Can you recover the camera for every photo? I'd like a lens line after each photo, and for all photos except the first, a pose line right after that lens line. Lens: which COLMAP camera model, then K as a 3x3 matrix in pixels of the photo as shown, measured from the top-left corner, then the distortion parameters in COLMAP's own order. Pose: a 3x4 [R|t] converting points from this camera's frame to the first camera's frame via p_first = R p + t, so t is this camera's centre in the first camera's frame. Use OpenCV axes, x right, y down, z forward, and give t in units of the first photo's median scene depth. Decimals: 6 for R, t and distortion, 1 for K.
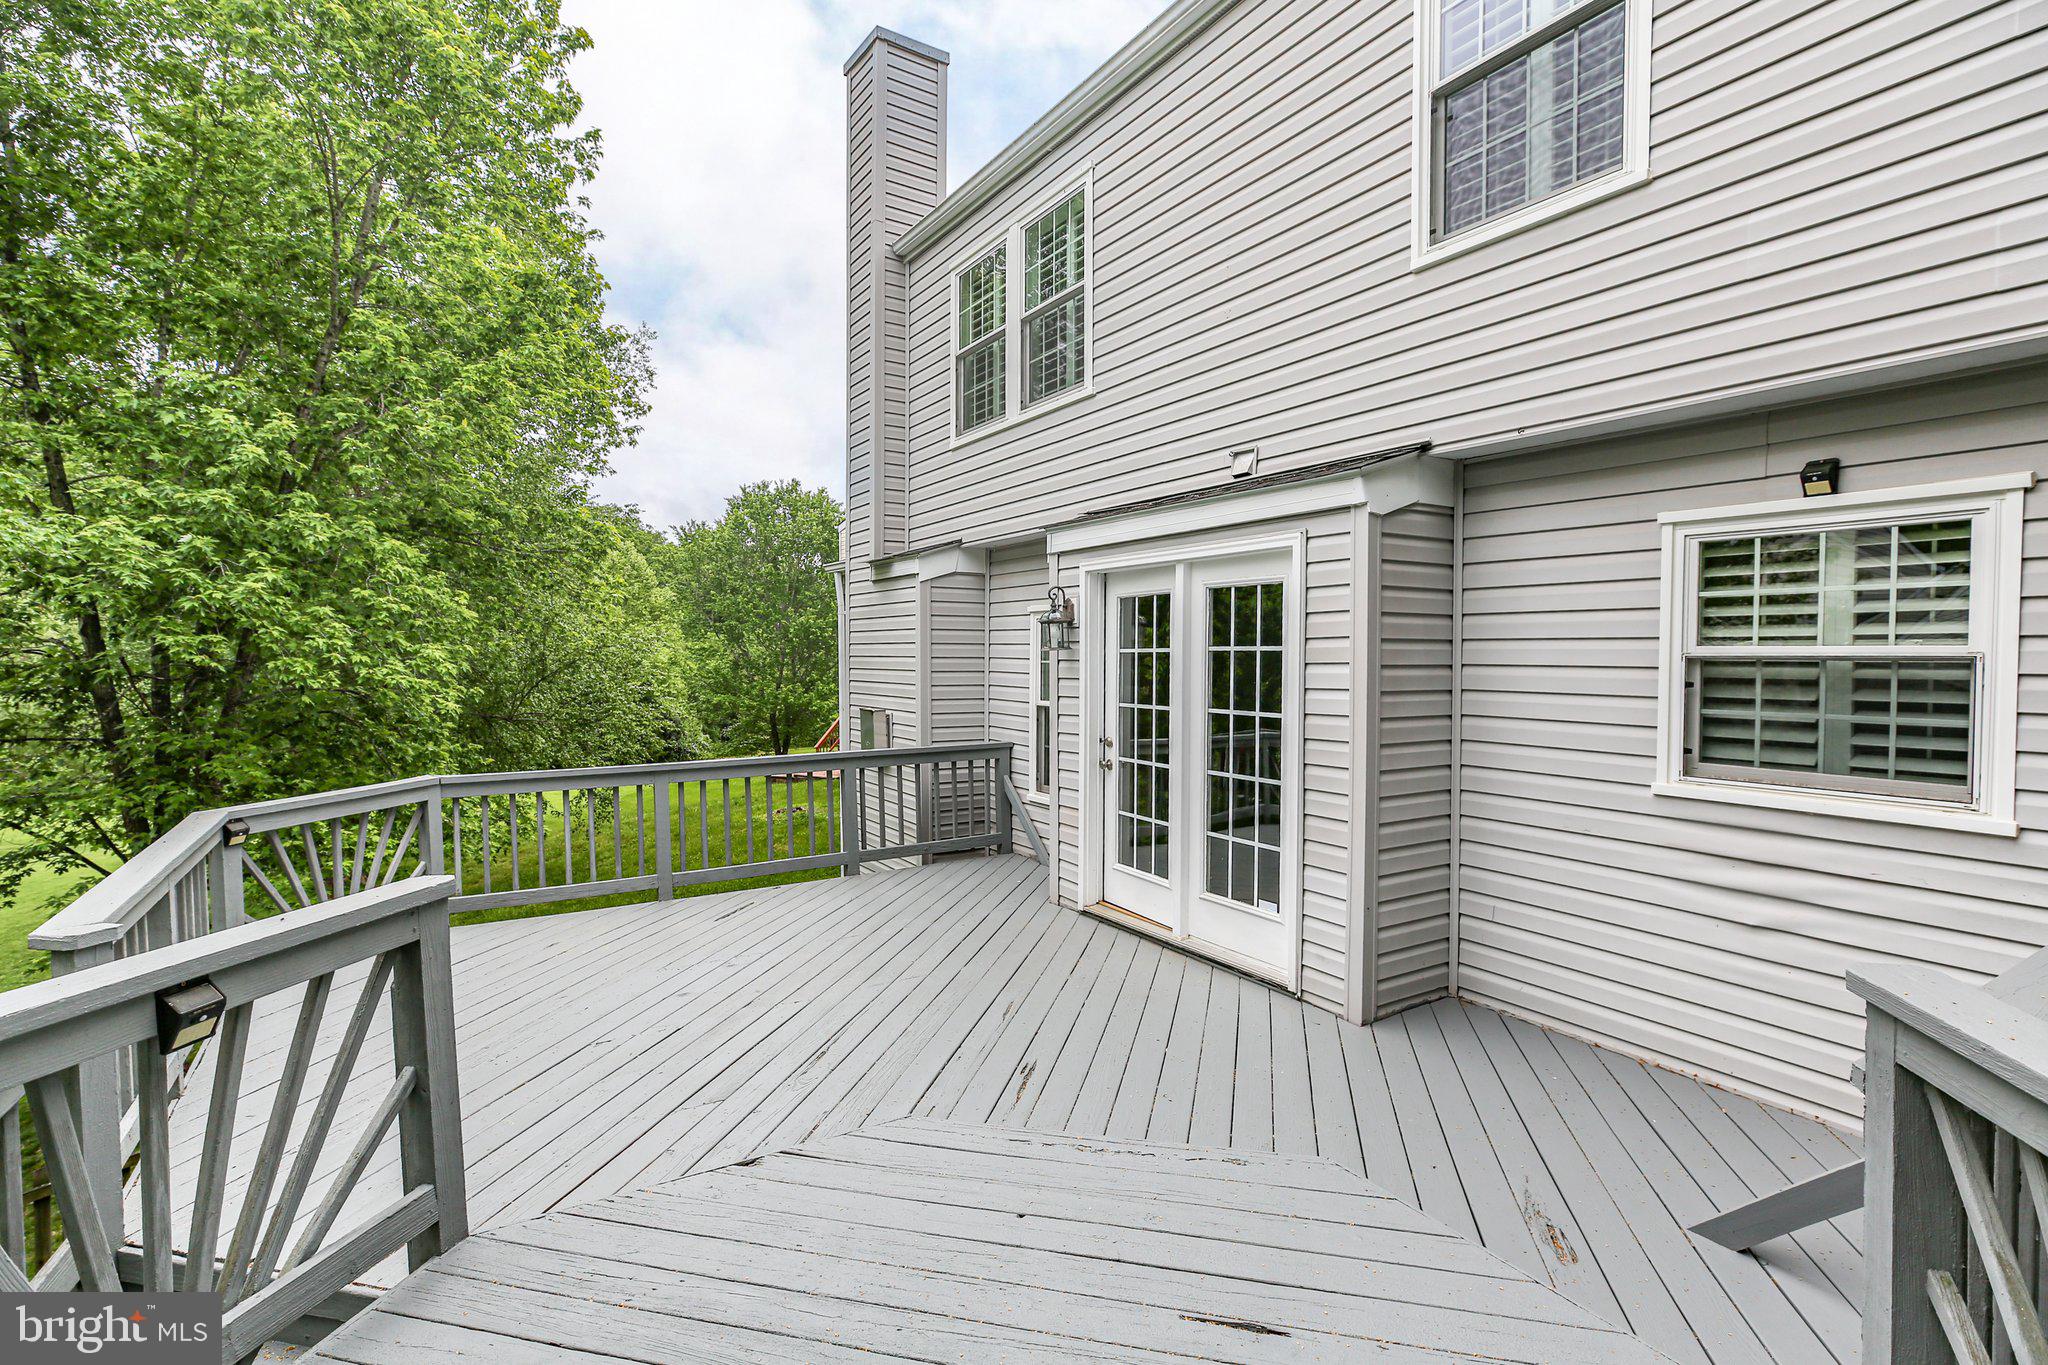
lens RADIAL K [[1001.5, 0, 1097.6], [0, 1001.5, 688.4], [0, 0, 1]] dist [0.000699, 0.000148]
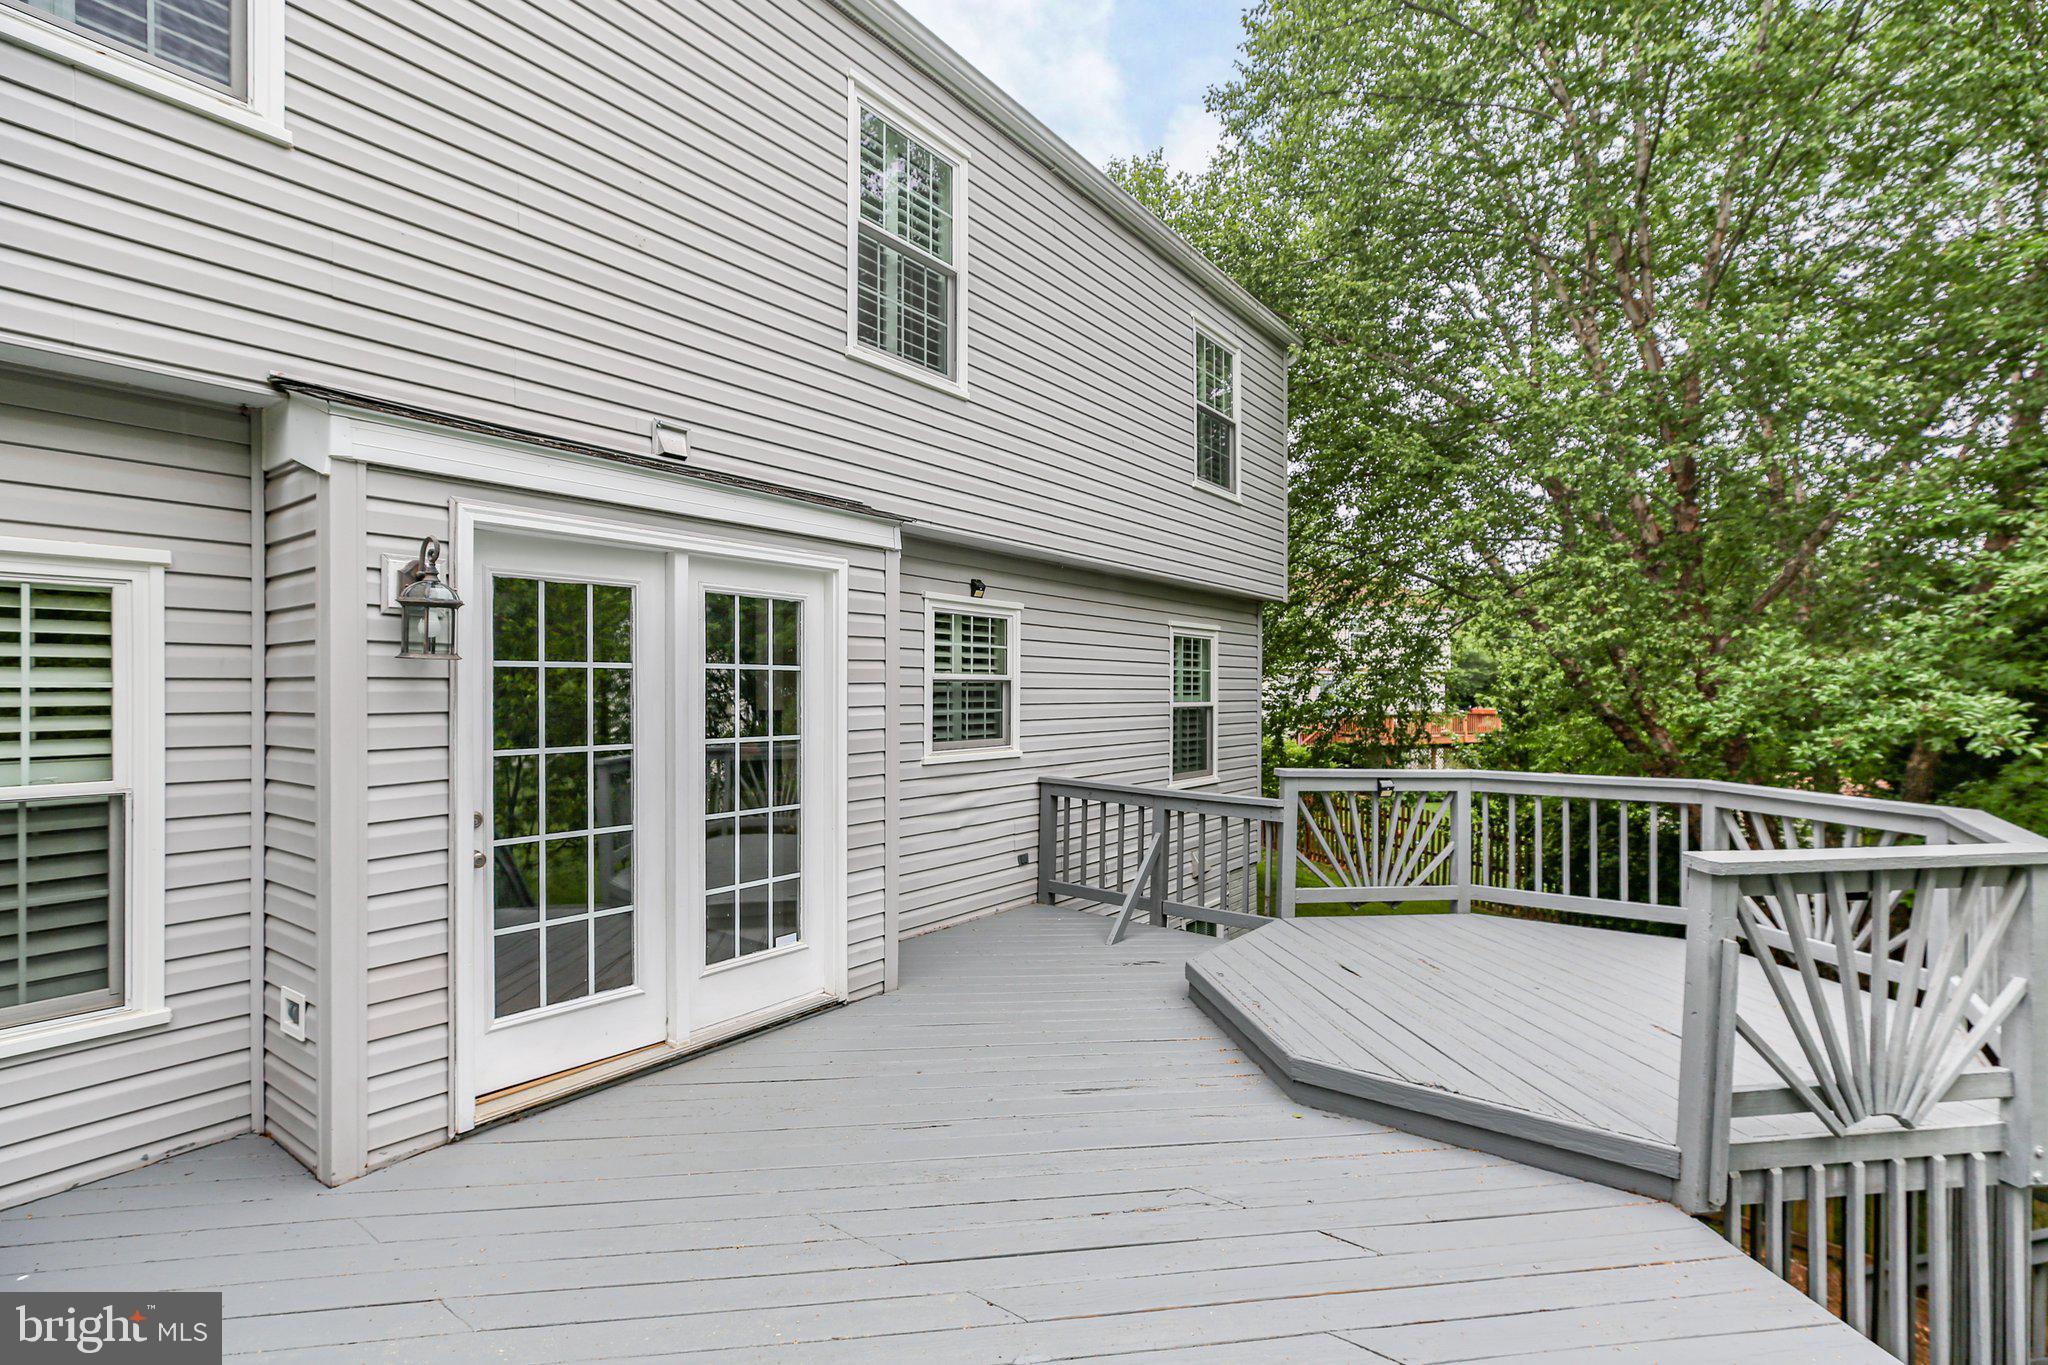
lens RADIAL K [[914.6, 0, 1024.0], [0, 914.6, 682.5], [0, 0, 1]] dist [-0.001712, 0.000077]
pose [[-0.304369, -0.002457, 0.952551, -0.899980], [0.019489, 0.999771, 0.008806, -0.036658], [-0.952355, 0.021245, -0.304252, 1.302258]]
